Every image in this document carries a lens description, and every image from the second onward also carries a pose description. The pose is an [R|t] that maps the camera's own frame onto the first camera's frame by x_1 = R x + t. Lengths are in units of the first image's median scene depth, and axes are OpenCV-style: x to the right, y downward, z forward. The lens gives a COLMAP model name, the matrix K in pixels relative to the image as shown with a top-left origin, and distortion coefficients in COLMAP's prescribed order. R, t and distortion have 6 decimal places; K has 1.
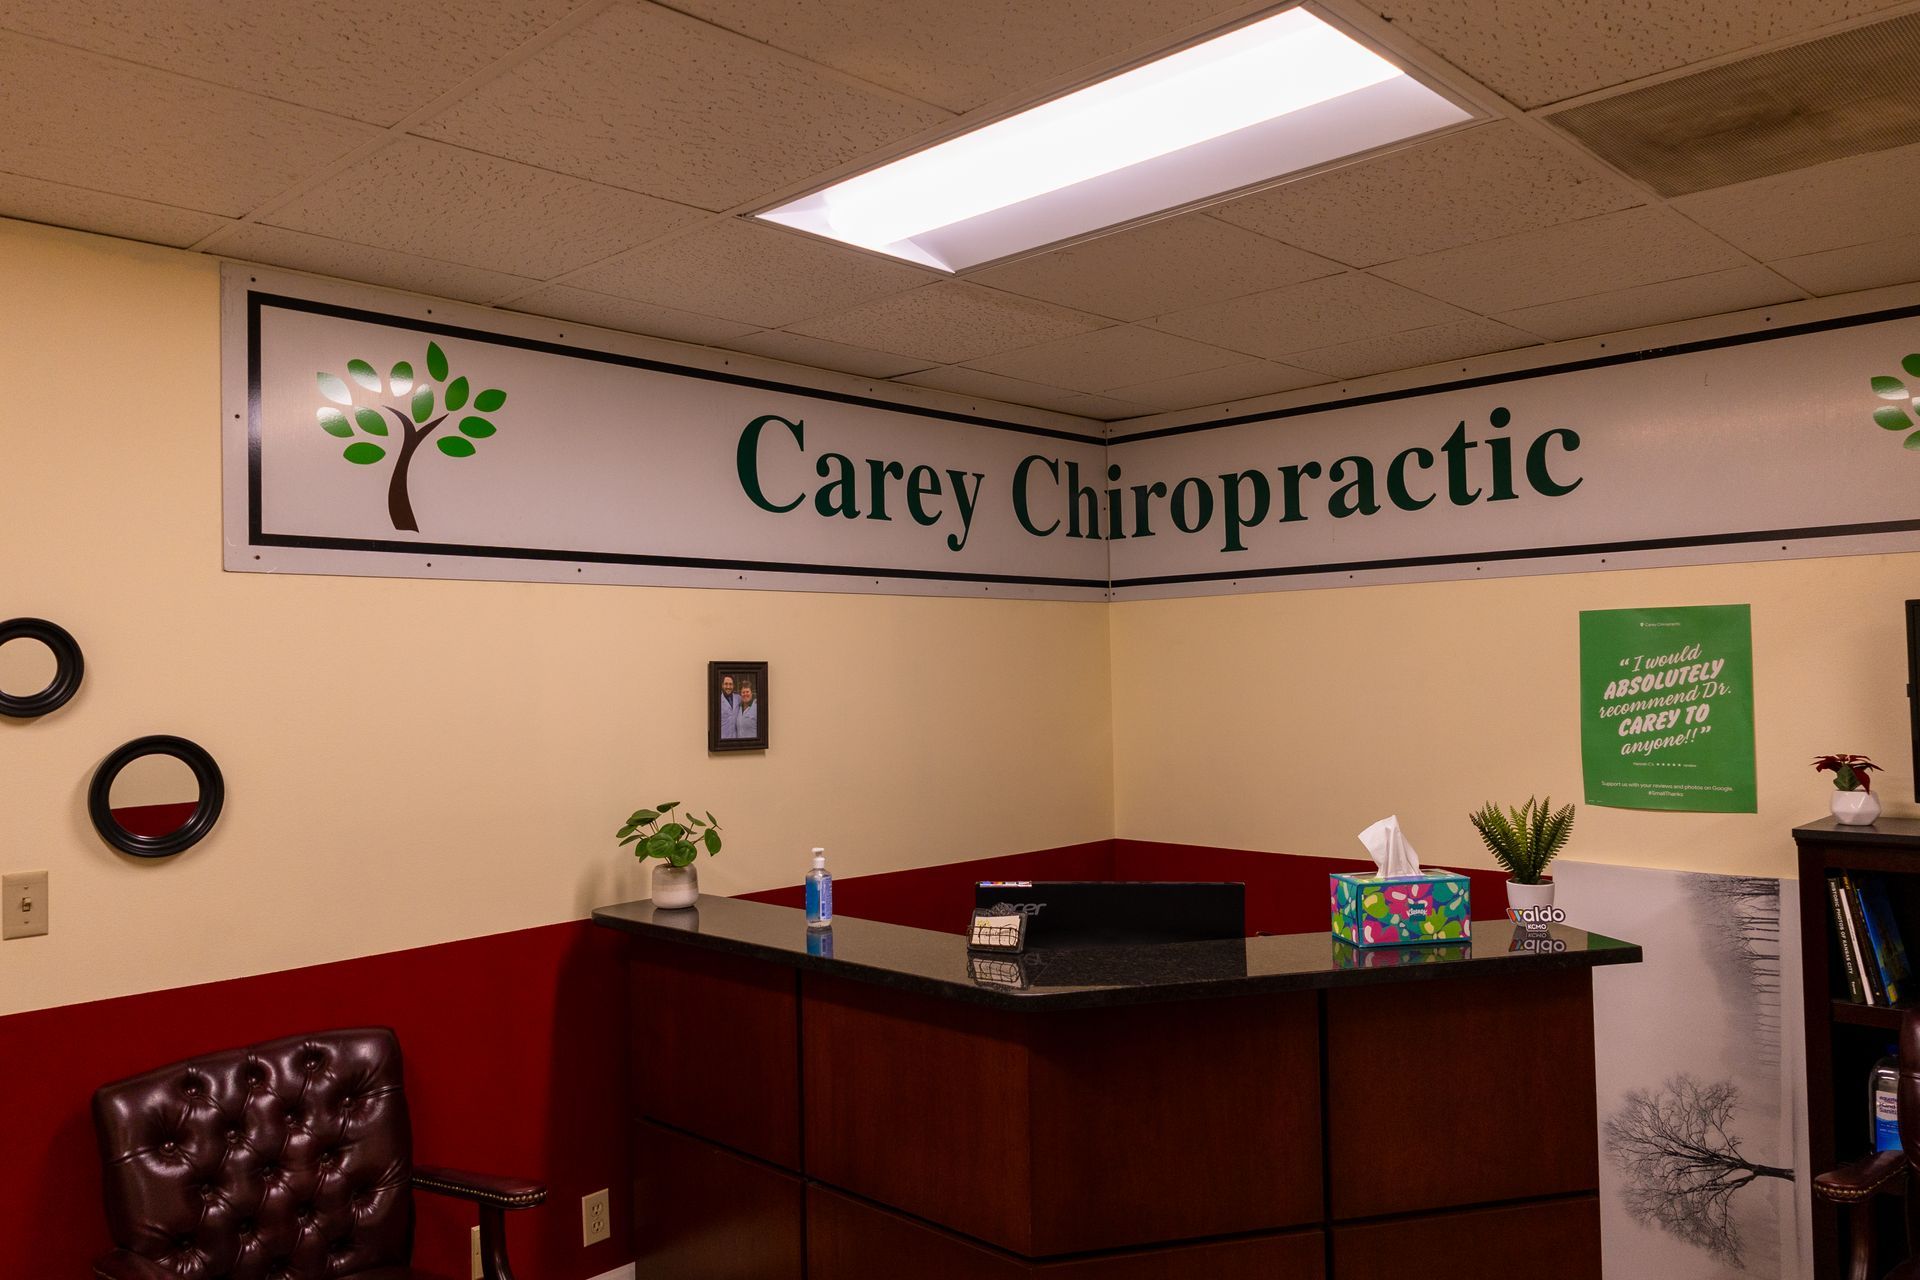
lens RADIAL K [[1323.5, 0, 971.1], [0, 1323.5, 634.9], [0, 0, 1]] dist [0.019486, -0.023599]
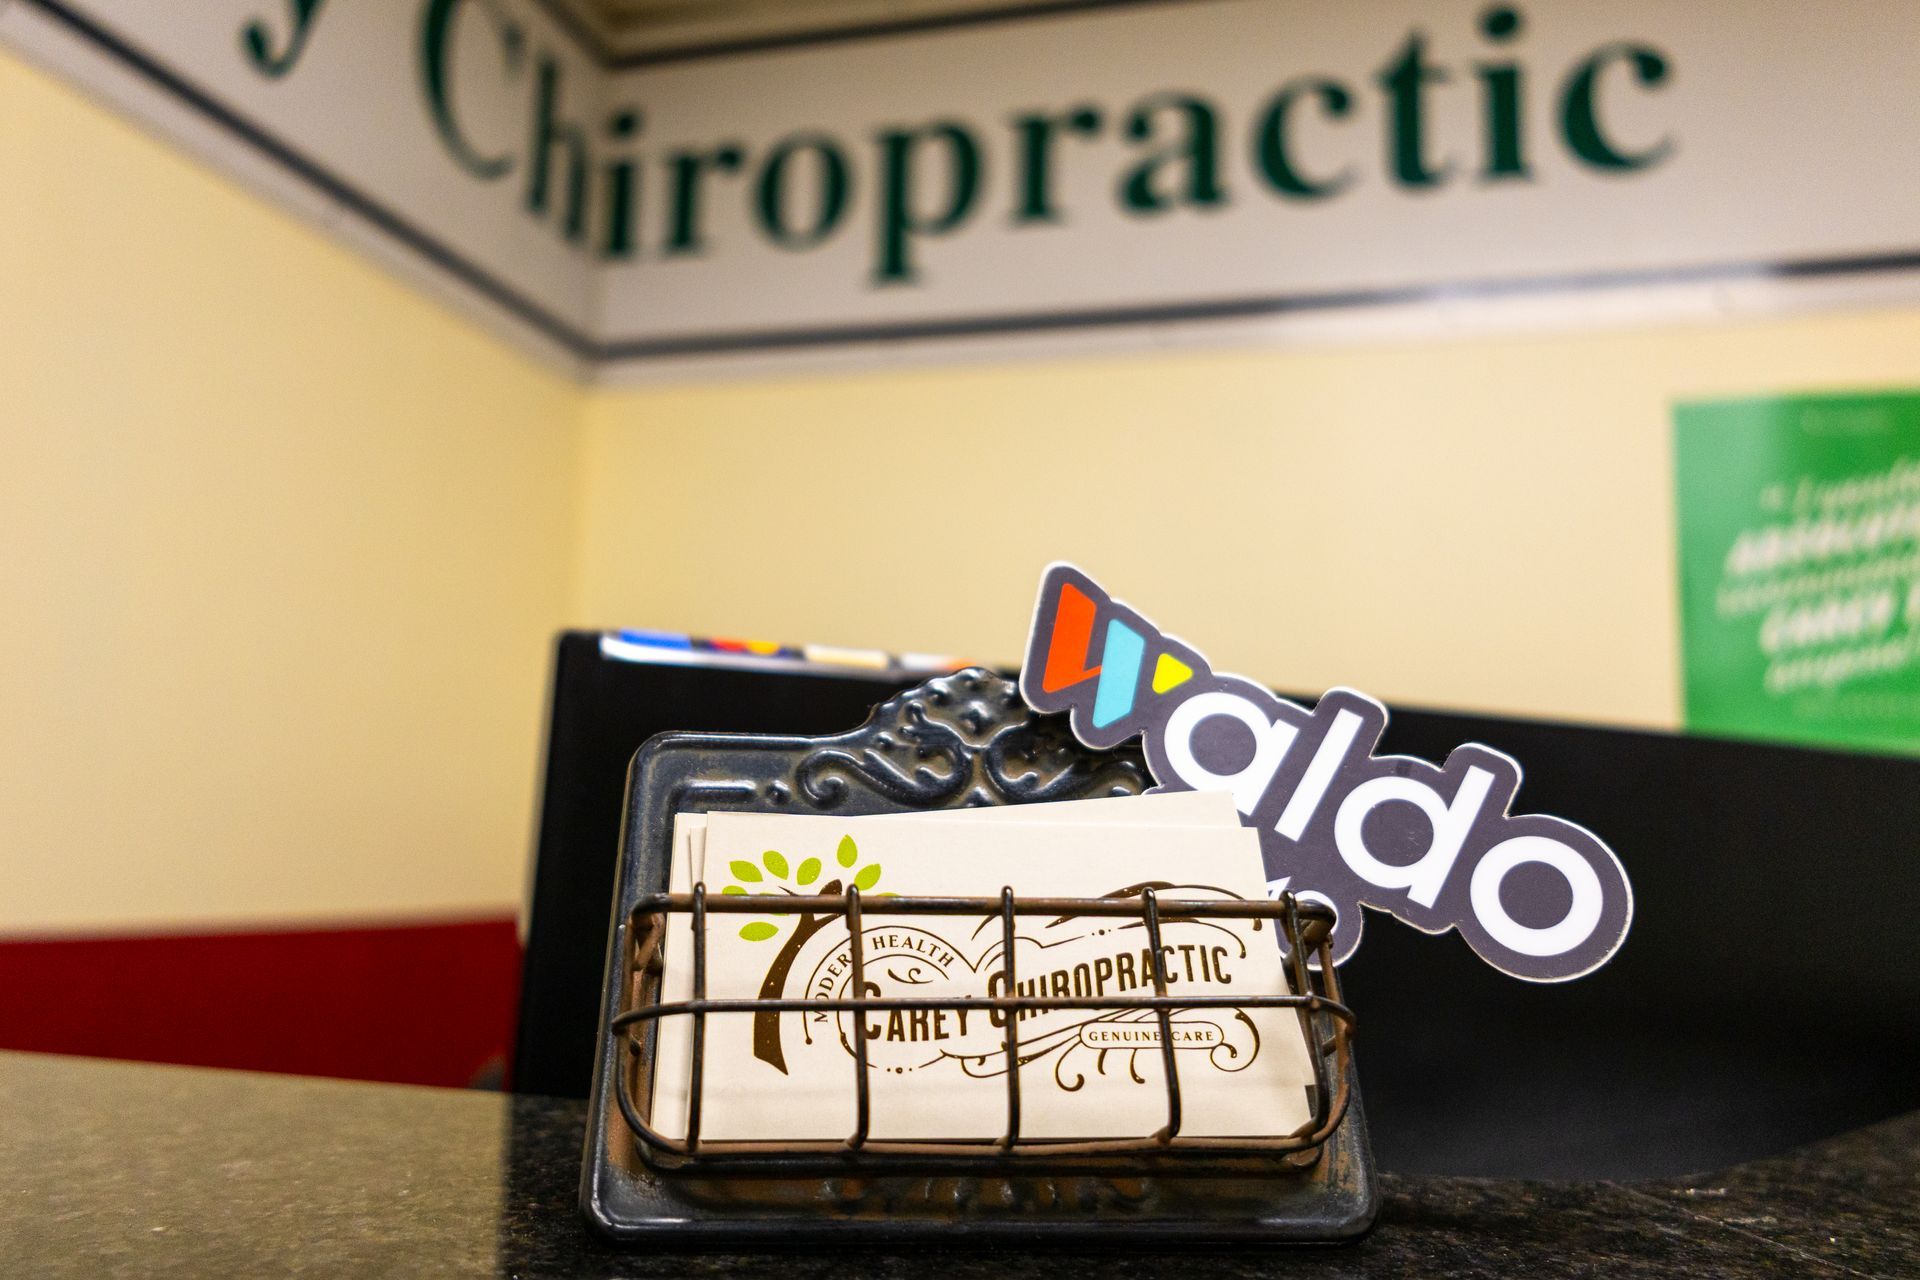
lens RADIAL K [[1536.1, 0, 960.0], [0, 1536.1, 640.0], [0, 0, 1]] dist [-0.007973, -0.014465]
pose [[0.886620, 0.103275, 0.450820, -0.015350], [-0.060110, 0.992214, -0.109082, 0.132870], [-0.458575, 0.069615, 0.885925, 0.568996]]
